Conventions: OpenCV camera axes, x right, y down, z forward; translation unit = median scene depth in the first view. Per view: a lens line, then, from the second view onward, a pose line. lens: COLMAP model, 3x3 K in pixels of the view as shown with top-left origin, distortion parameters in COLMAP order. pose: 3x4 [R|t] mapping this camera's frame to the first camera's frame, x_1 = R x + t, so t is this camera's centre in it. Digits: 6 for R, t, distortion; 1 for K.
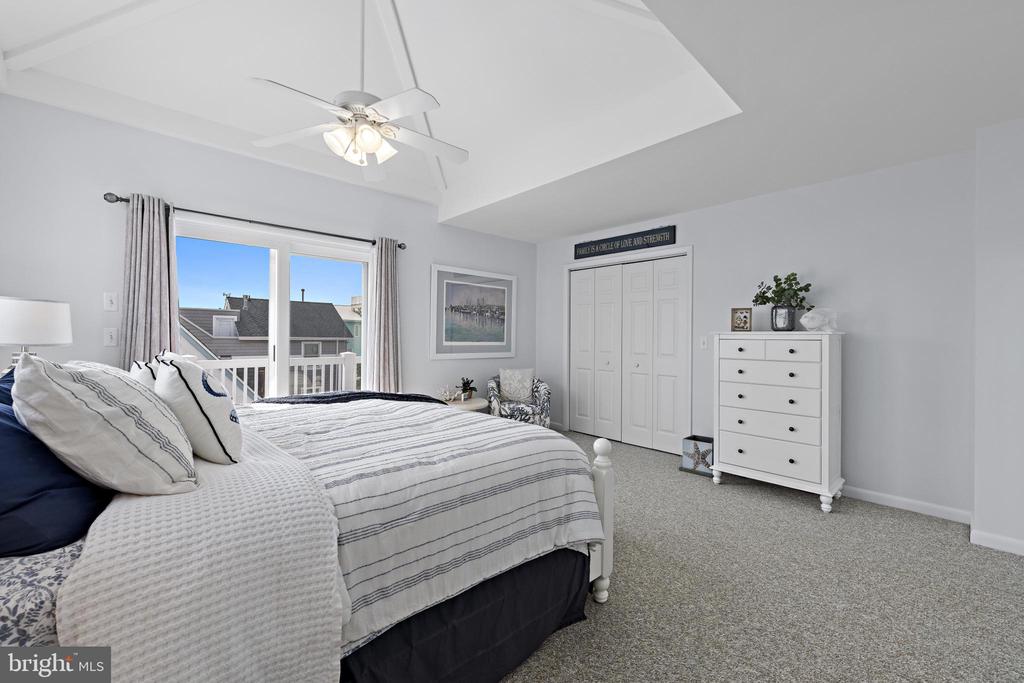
lens RADIAL K [[432.9, 0, 511.1], [0, 432.9, 336.3], [0, 0, 1]] dist [0.005449, 0.000116]
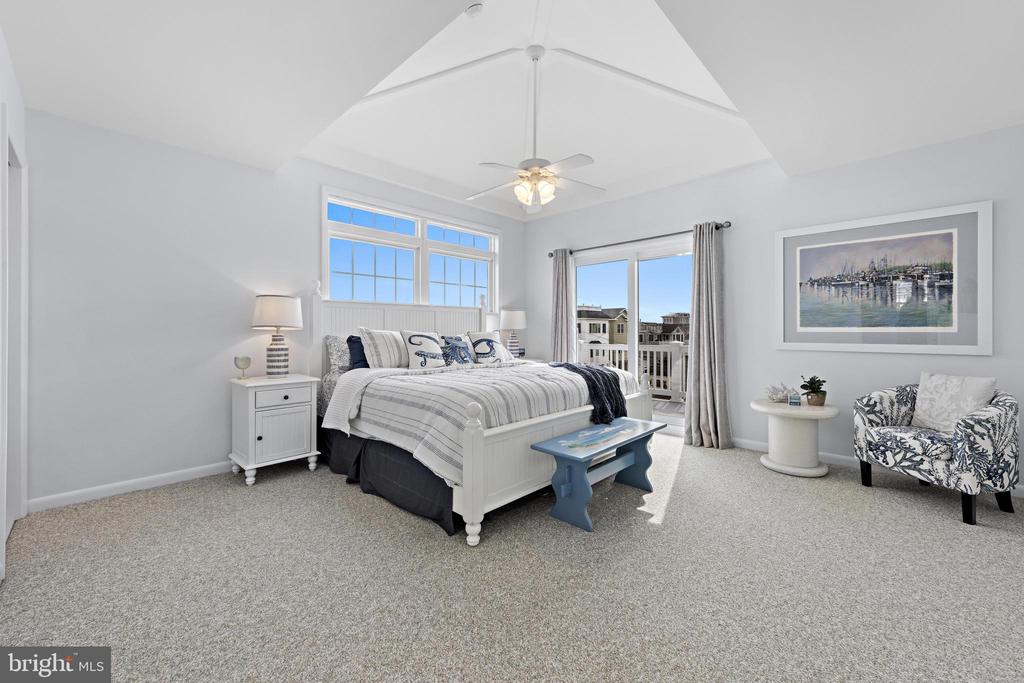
lens RADIAL K [[402.4, 0, 506.0], [0, 402.4, 337.6], [0, 0, 1]] dist [0.000872, -0.000217]
pose [[0.034758, 0.006681, -0.999373, 0.531795], [0.001600, 0.999976, 0.006741, 0.024903], [0.999394, -0.001834, 0.034746, 0.441857]]
